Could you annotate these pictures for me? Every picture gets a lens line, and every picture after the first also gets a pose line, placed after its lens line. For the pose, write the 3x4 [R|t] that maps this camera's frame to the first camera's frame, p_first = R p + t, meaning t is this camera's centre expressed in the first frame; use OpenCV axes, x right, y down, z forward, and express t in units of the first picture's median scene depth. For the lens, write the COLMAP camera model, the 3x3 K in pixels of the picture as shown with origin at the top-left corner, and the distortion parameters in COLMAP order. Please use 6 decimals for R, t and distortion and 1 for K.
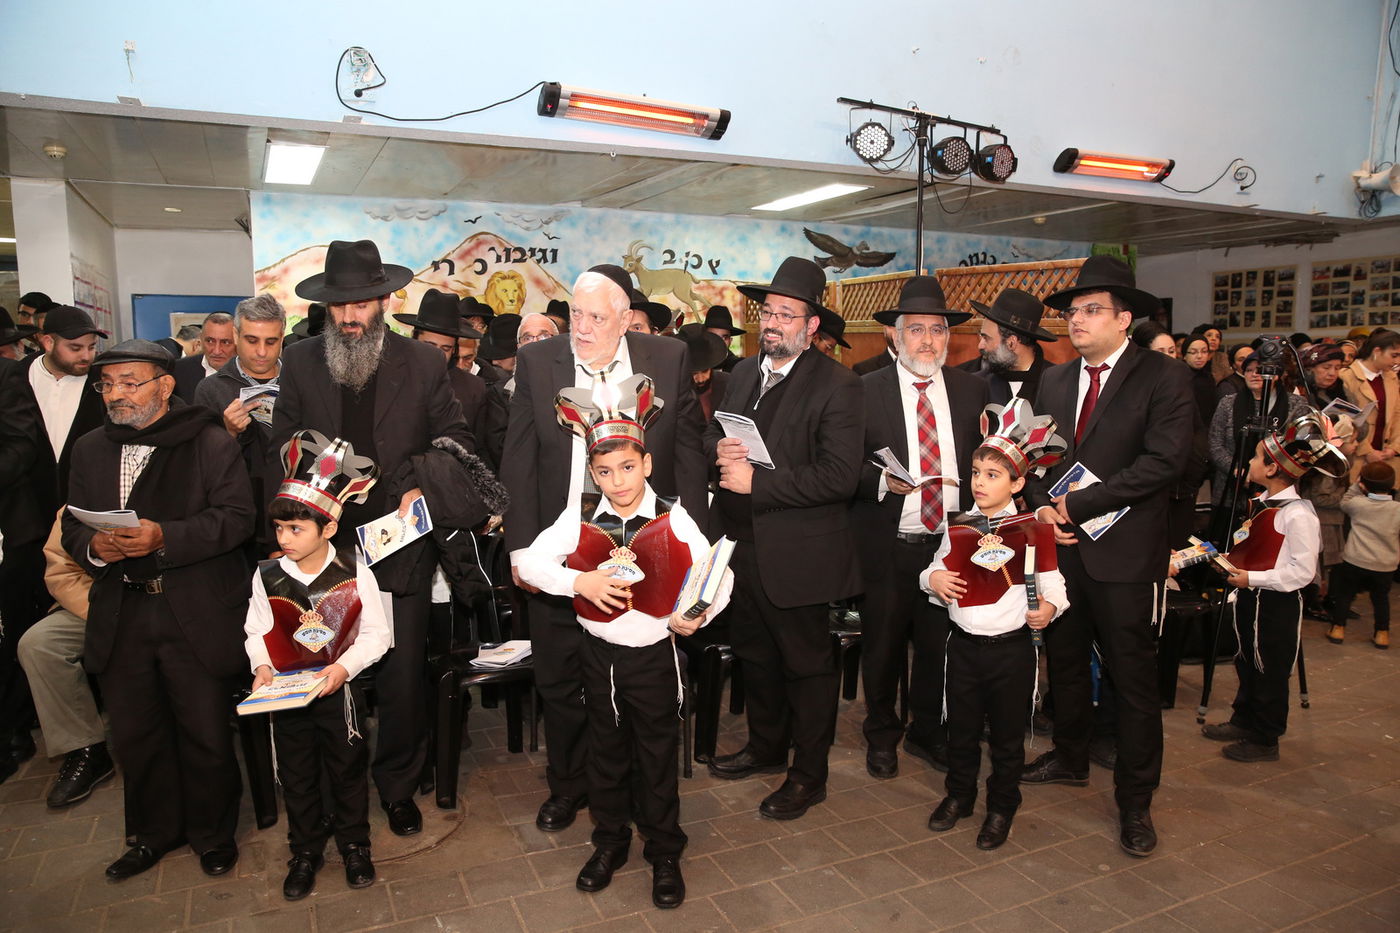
lens RADIAL K [[954.8, 0, 700.0], [0, 954.8, 466.5], [0, 0, 1]] dist [-0.123320, 0.090555]
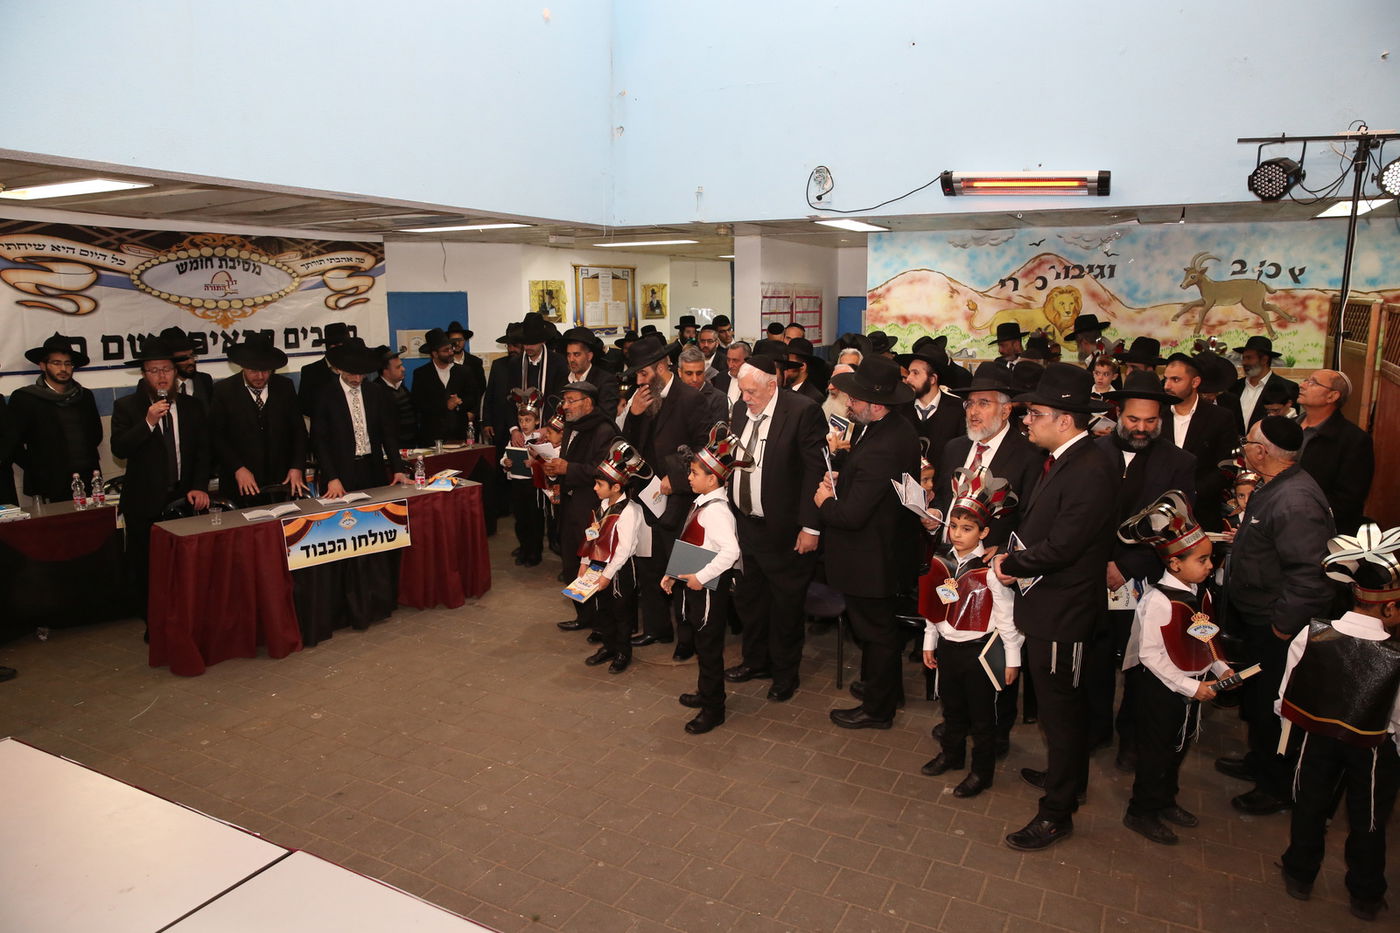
lens RADIAL K [[954.8, 0, 700.0], [0, 954.8, 466.5], [0, 0, 1]] dist [-0.123320, 0.090555]
pose [[0.592742, 0.142161, -0.792747, 0.463191], [-0.089239, 0.989831, 0.110779, -0.076914], [0.800433, 0.005080, 0.599400, -0.031485]]
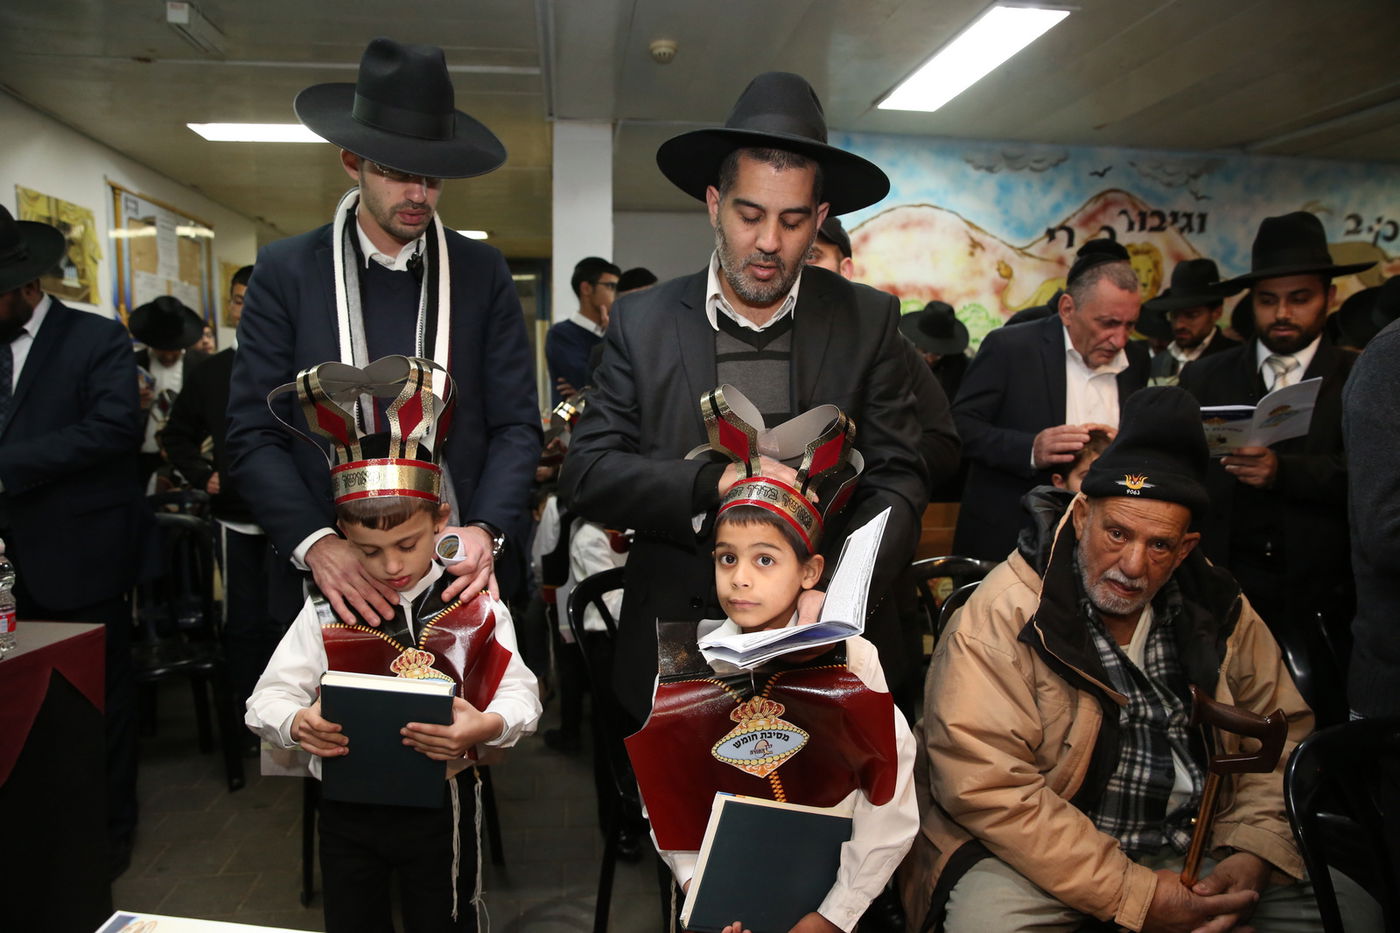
lens RADIAL K [[954.8, 0, 700.0], [0, 954.8, 466.5], [0, 0, 1]] dist [-0.123320, 0.090555]
pose [[0.948104, 0.034372, -0.316097, -0.293815], [-0.043464, 0.998818, -0.021755, -0.006373], [0.314975, 0.034365, 0.948477, 0.227781]]
